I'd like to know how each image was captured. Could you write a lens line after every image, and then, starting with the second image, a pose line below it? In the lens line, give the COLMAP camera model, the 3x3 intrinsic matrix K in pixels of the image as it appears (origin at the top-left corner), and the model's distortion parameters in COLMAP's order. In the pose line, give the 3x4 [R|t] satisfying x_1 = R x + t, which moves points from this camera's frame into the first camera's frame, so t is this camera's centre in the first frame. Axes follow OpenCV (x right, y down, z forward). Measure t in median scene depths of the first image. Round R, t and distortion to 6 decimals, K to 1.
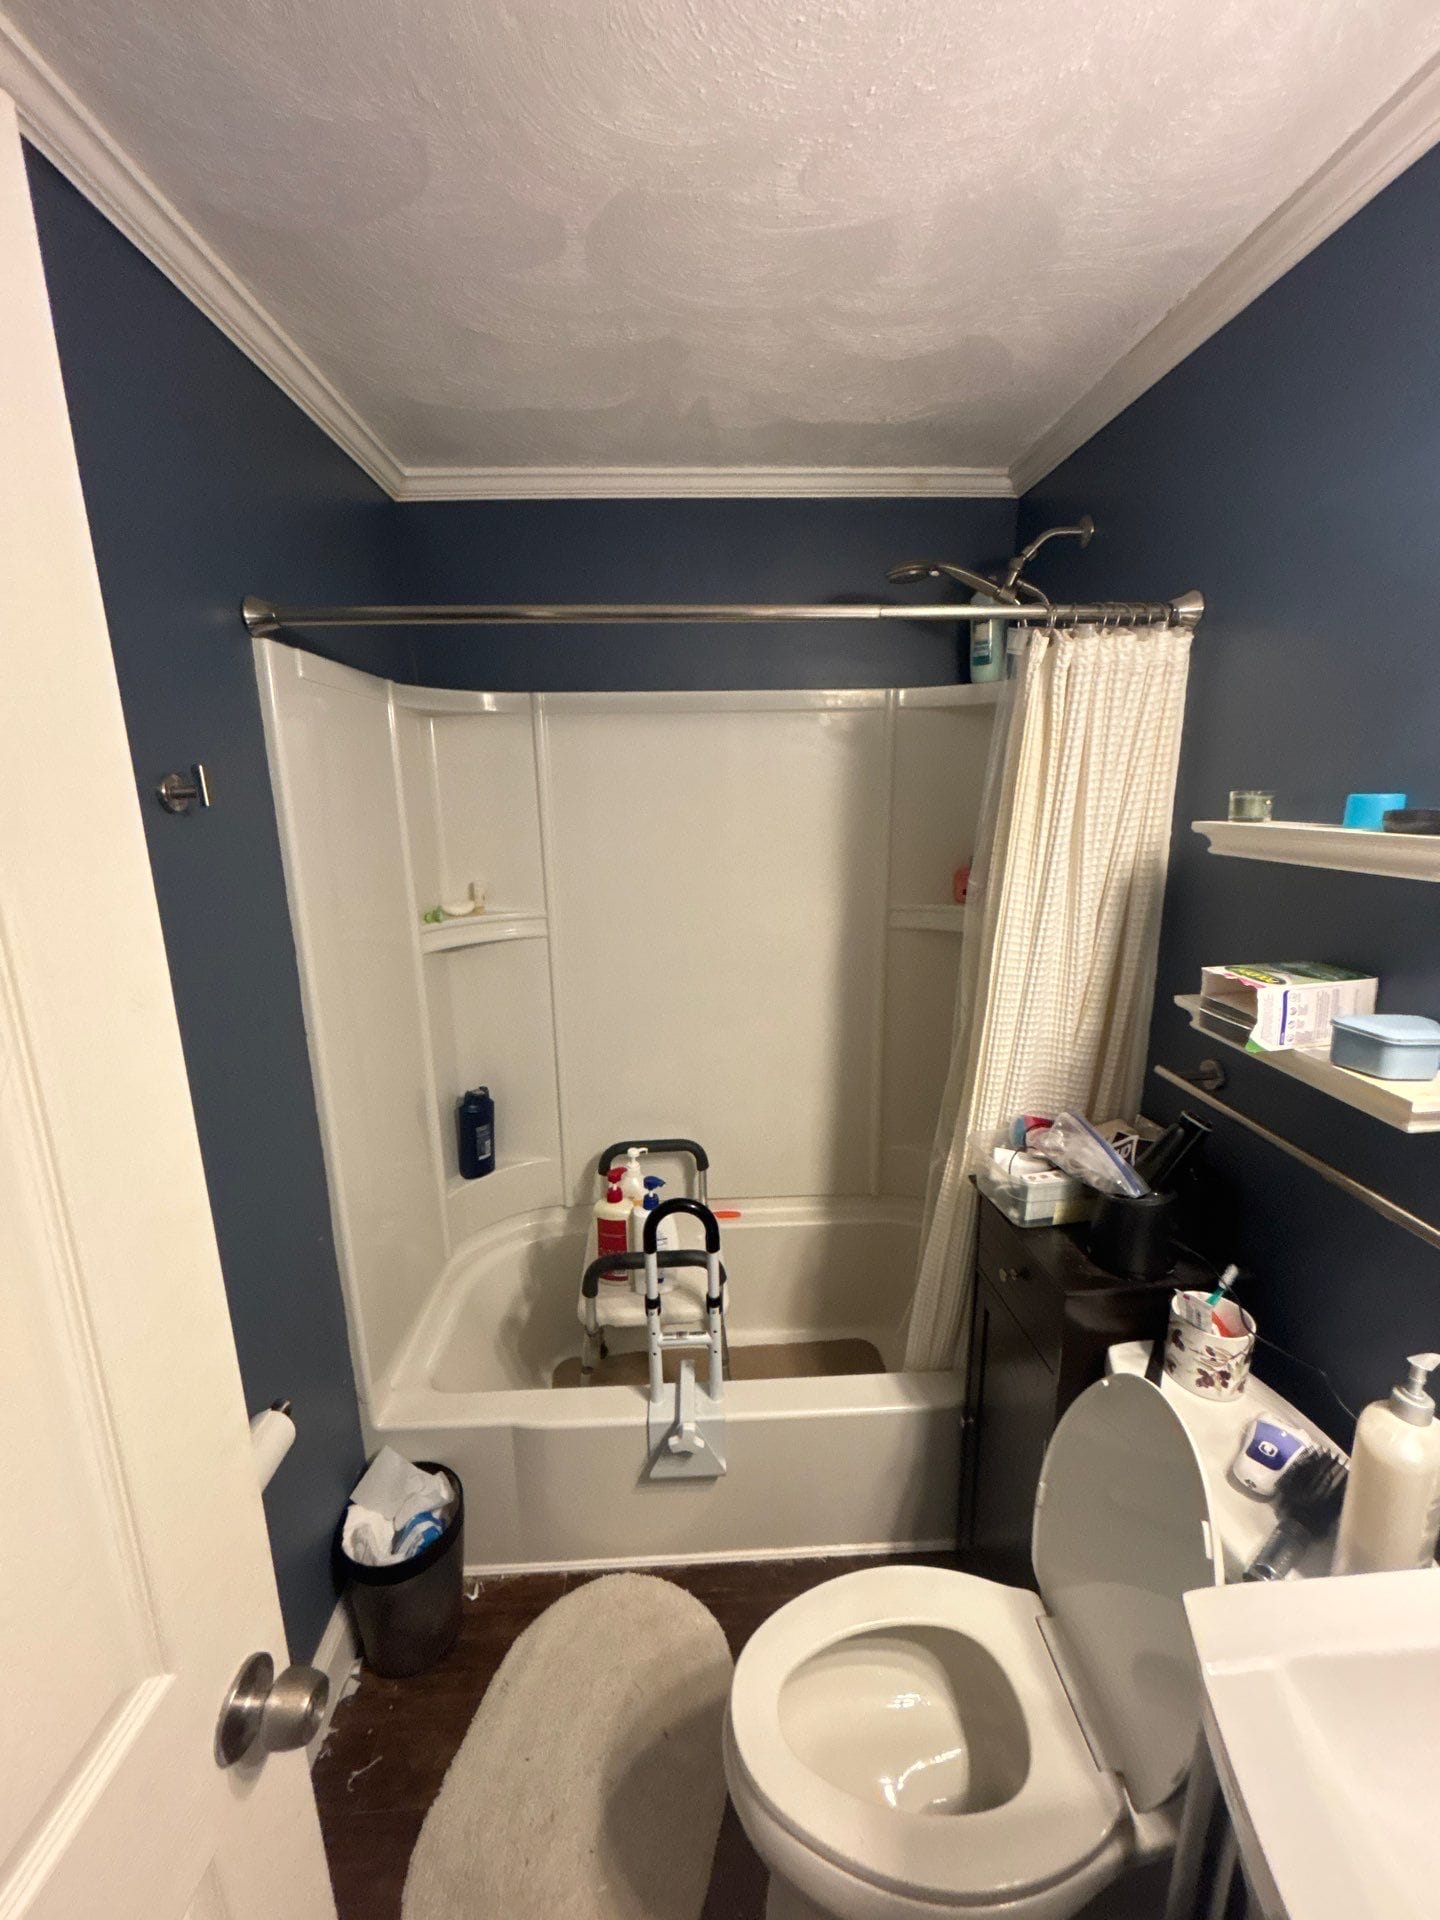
lens RADIAL K [[781.3, 0, 717.5], [0, 781.3, 963.9], [0, 0, 1]] dist [-0.001829, -0.002447]
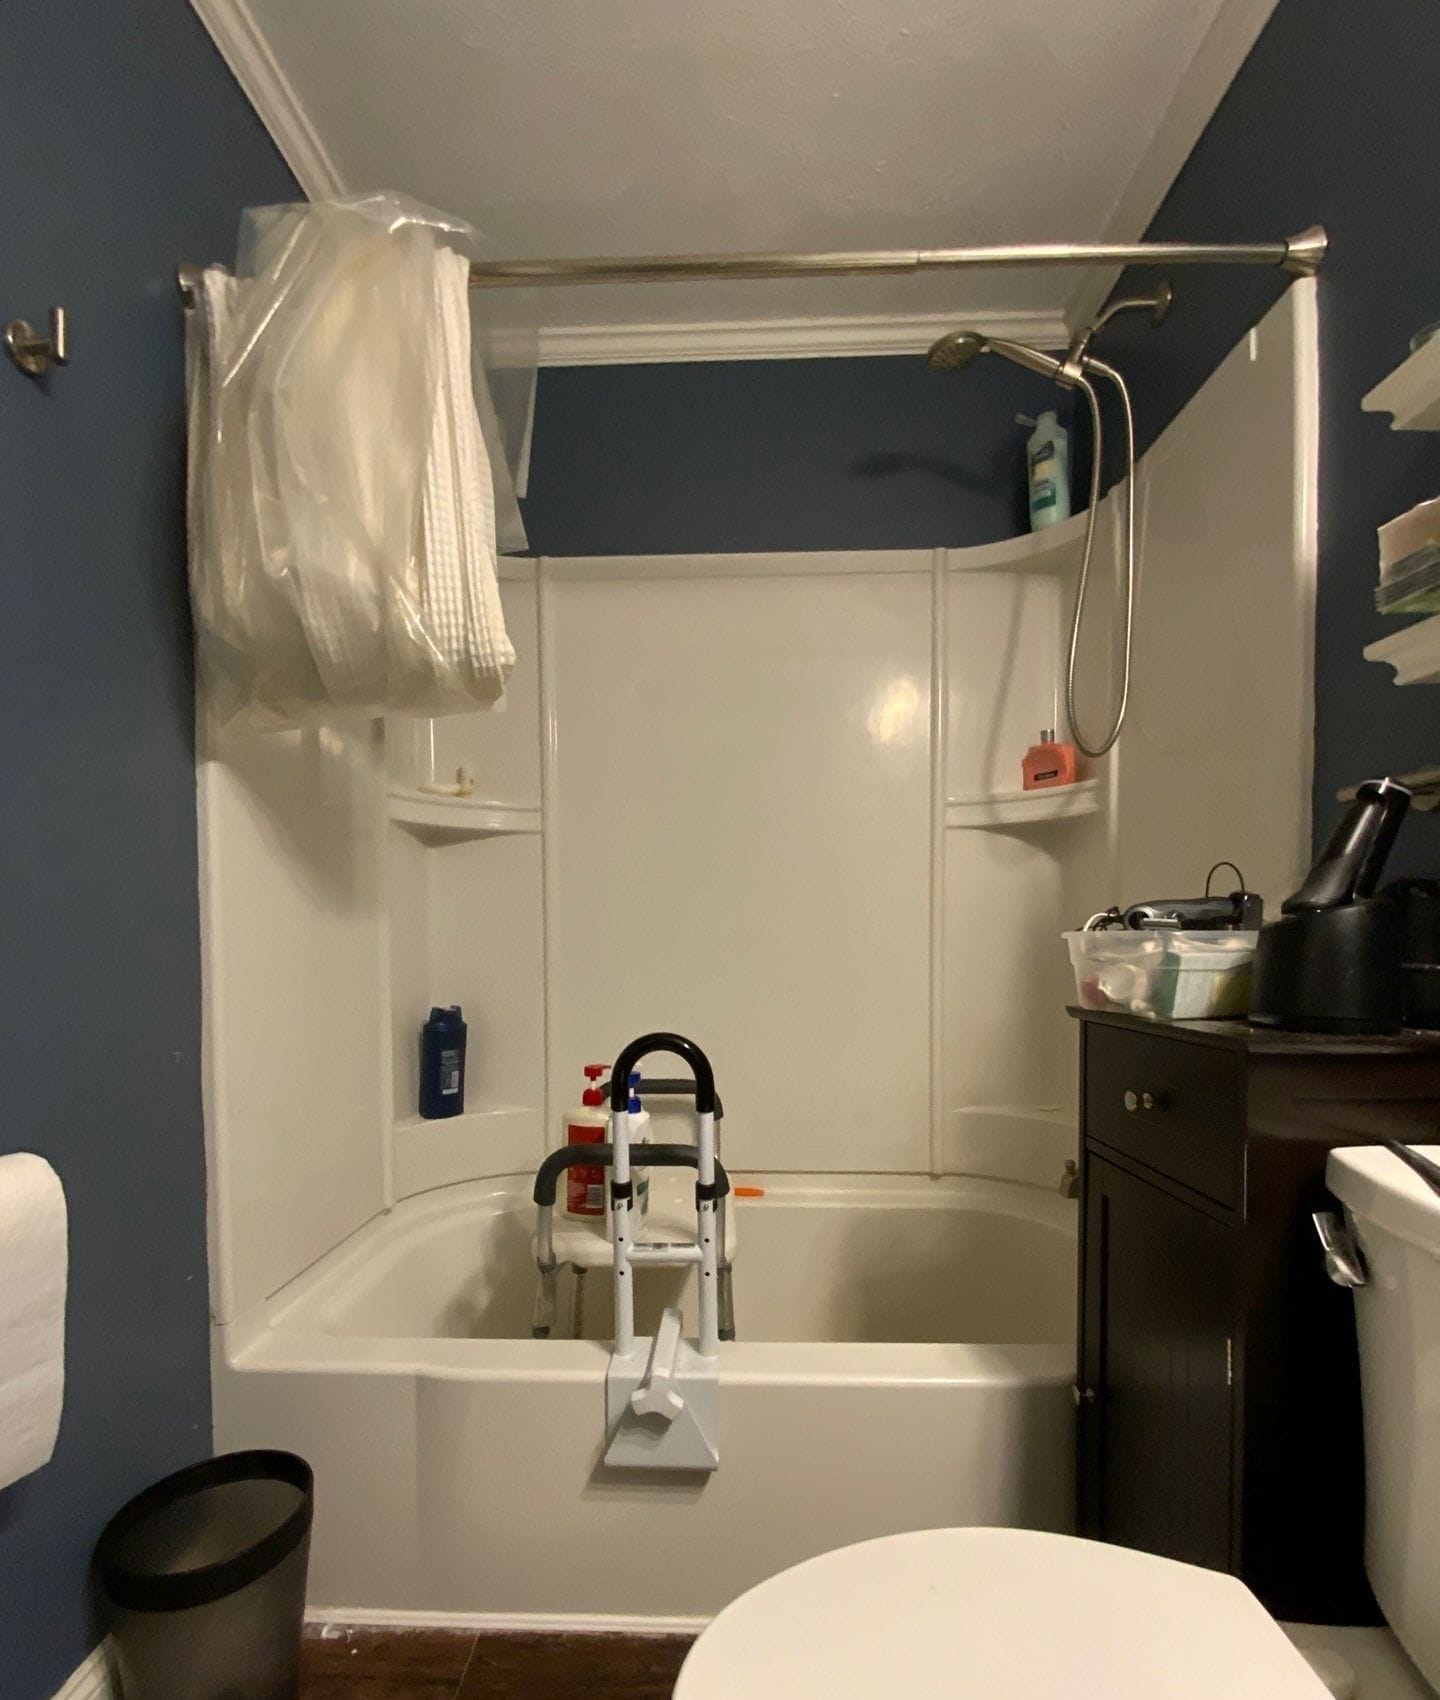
lens RADIAL K [[773.4, 0, 718.2], [0, 773.4, 983.2], [0, 0, 1]] dist [0.003468, -0.006387]
pose [[0.996871, 0.012499, -0.078056, 0.058637], [-0.026977, 0.981934, -0.187289, 0.369394], [0.074305, 0.188809, 0.979199, 0.270167]]
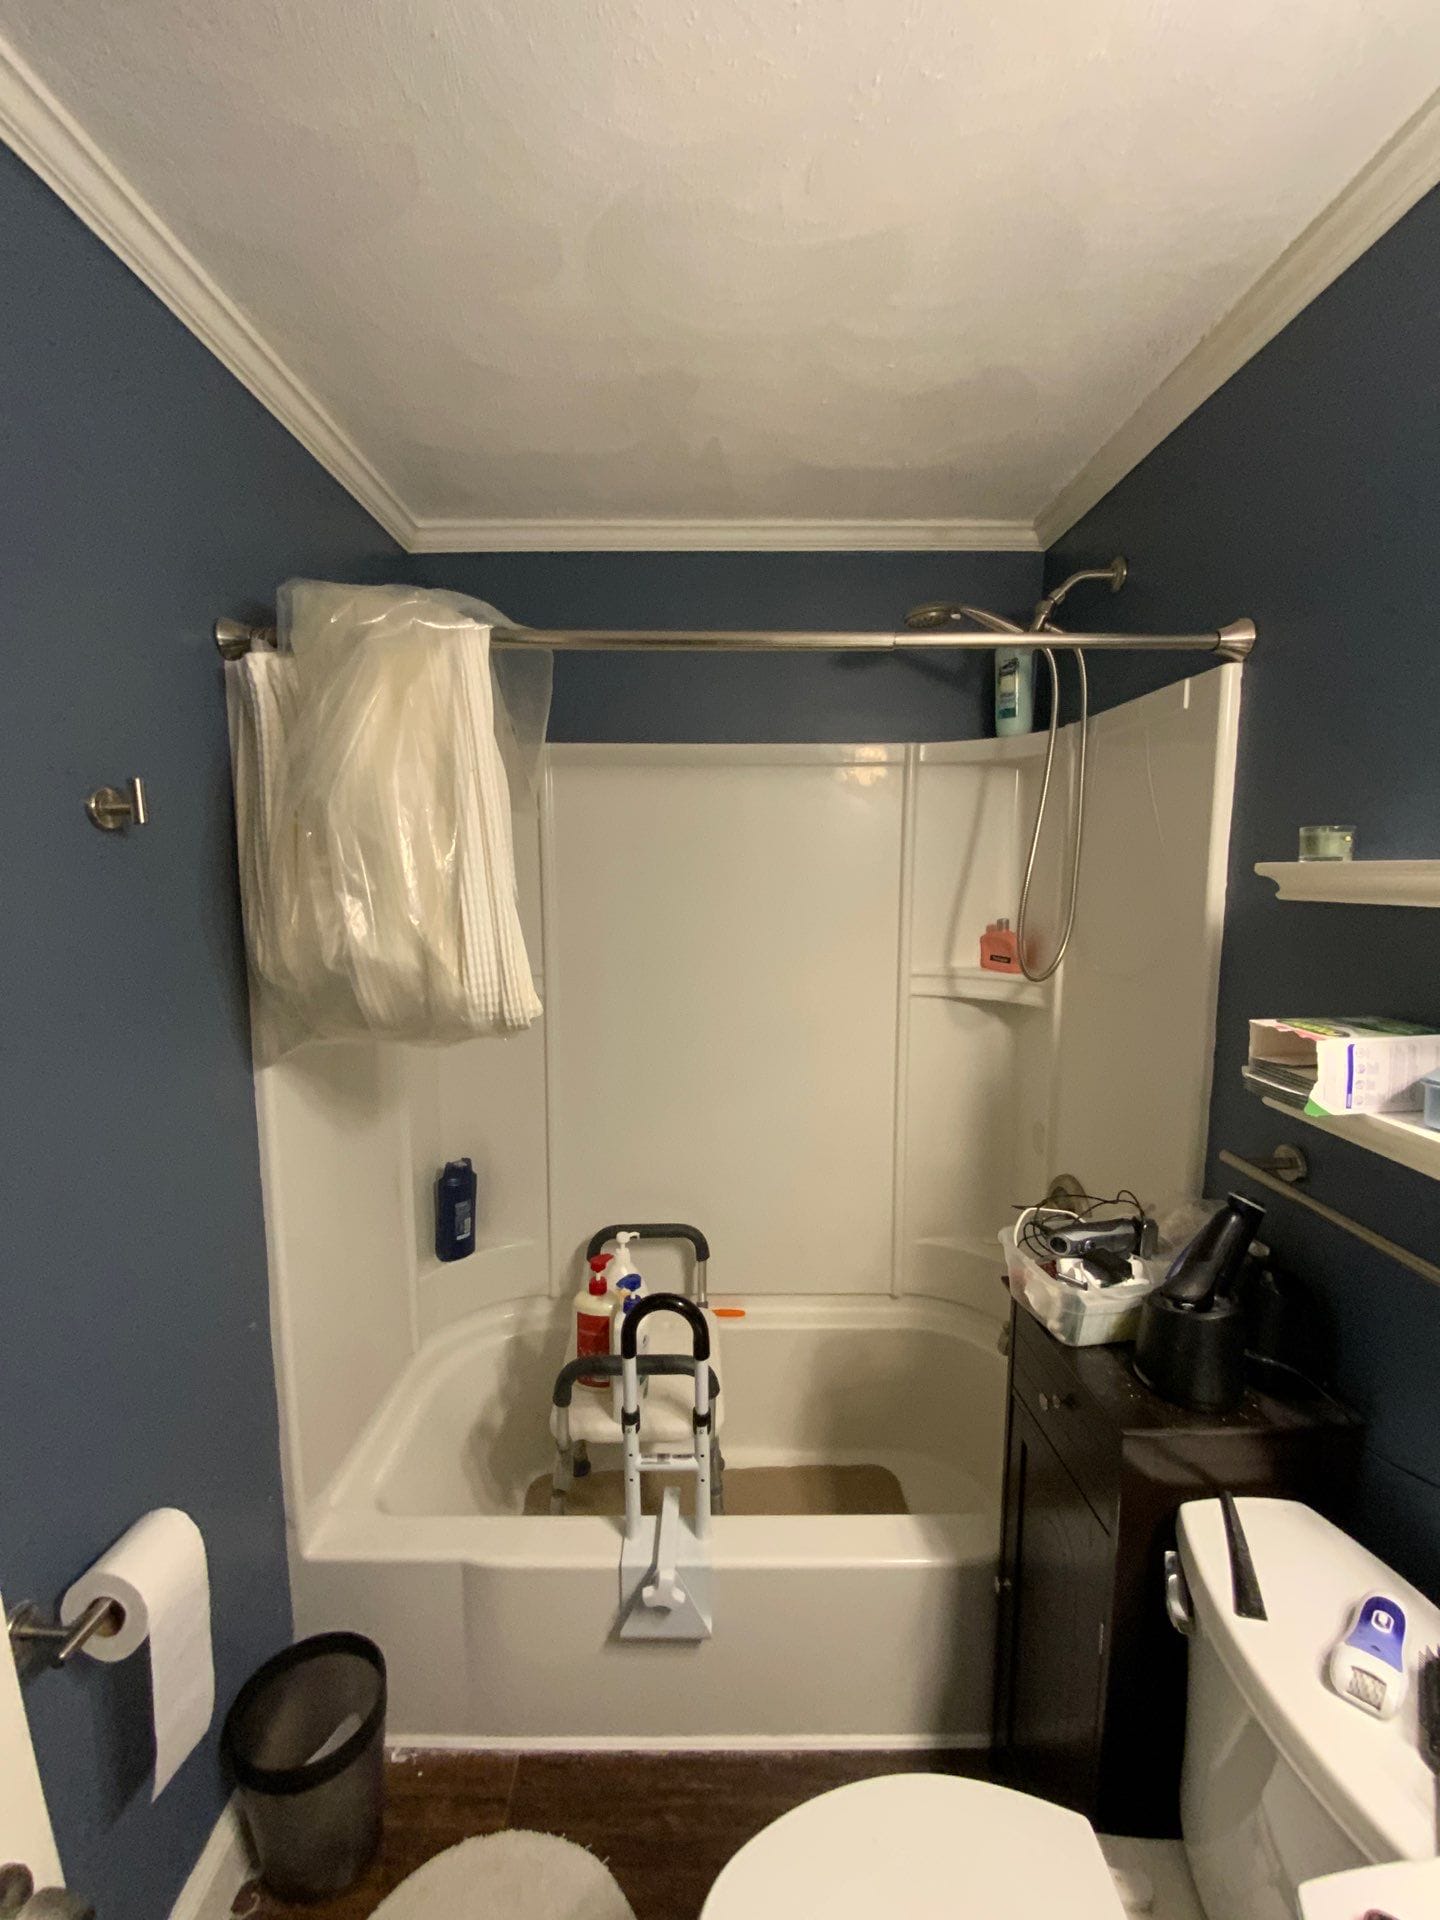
lens RADIAL K [[781.3, 0, 718.6], [0, 781.3, 965.0], [0, 0, 1]] dist [-0.001829, -0.002447]
pose [[0.999071, 0.020660, -0.037822, 0.035364], [-0.024510, 0.994238, -0.104354, 0.025835], [0.035448, 0.105184, 0.993821, 0.095535]]
